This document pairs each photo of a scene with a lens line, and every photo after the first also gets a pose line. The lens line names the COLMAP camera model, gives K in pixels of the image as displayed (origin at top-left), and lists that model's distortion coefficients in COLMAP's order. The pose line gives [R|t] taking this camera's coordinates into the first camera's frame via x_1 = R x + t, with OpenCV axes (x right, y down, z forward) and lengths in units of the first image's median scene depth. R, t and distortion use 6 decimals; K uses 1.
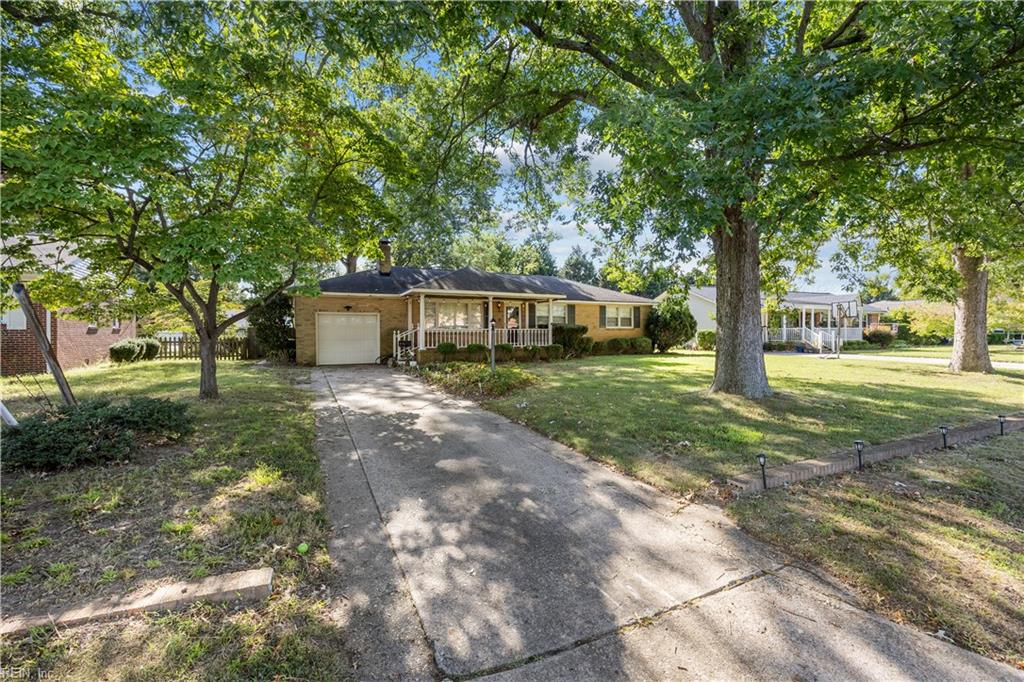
lens RADIAL K [[463.6, 0, 514.2], [0, 463.6, 339.4], [0, 0, 1]] dist [-0.001258, 0.000106]
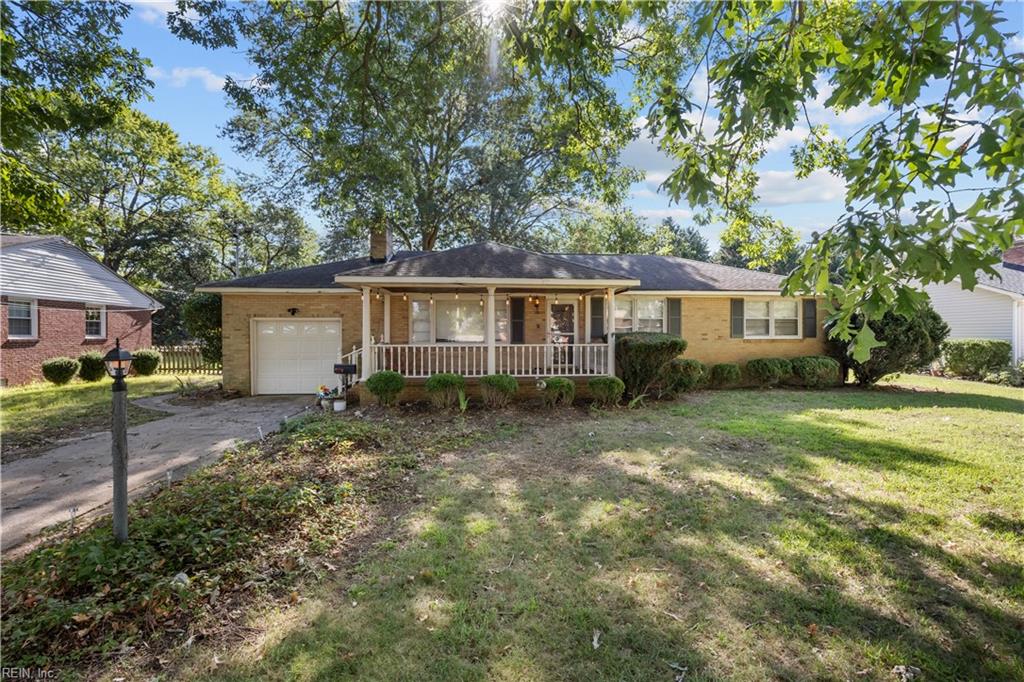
lens RADIAL K [[463.6, 0, 512.8], [0, 463.6, 340.5], [0, 0, 1]] dist [-0.001258, 0.000106]
pose [[0.937492, 0.007951, -0.347916, 0.136275], [-0.005309, 0.999949, 0.008548, -0.026529], [0.347966, -0.006167, 0.937487, 0.392529]]
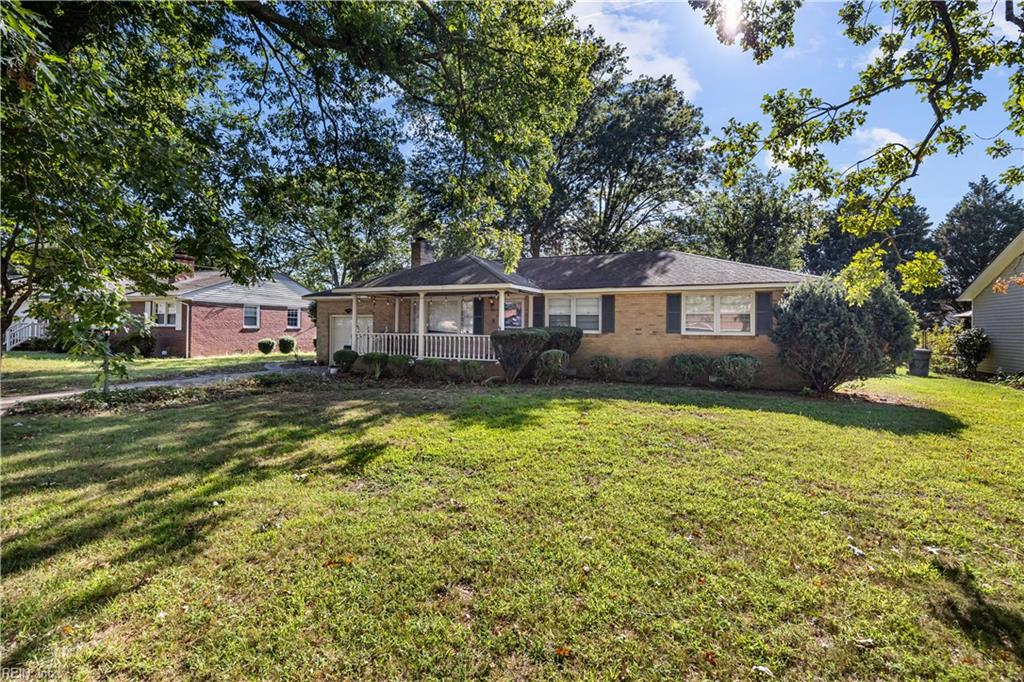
lens RADIAL K [[463.6, 0, 509.6], [0, 463.6, 334.9], [0, 0, 1]] dist [-0.001258, 0.000106]
pose [[0.628636, 0.021345, -0.777407, 0.519120], [-0.019050, 0.999746, 0.012045, -0.027482], [0.777466, 0.007237, 0.628883, 0.512571]]
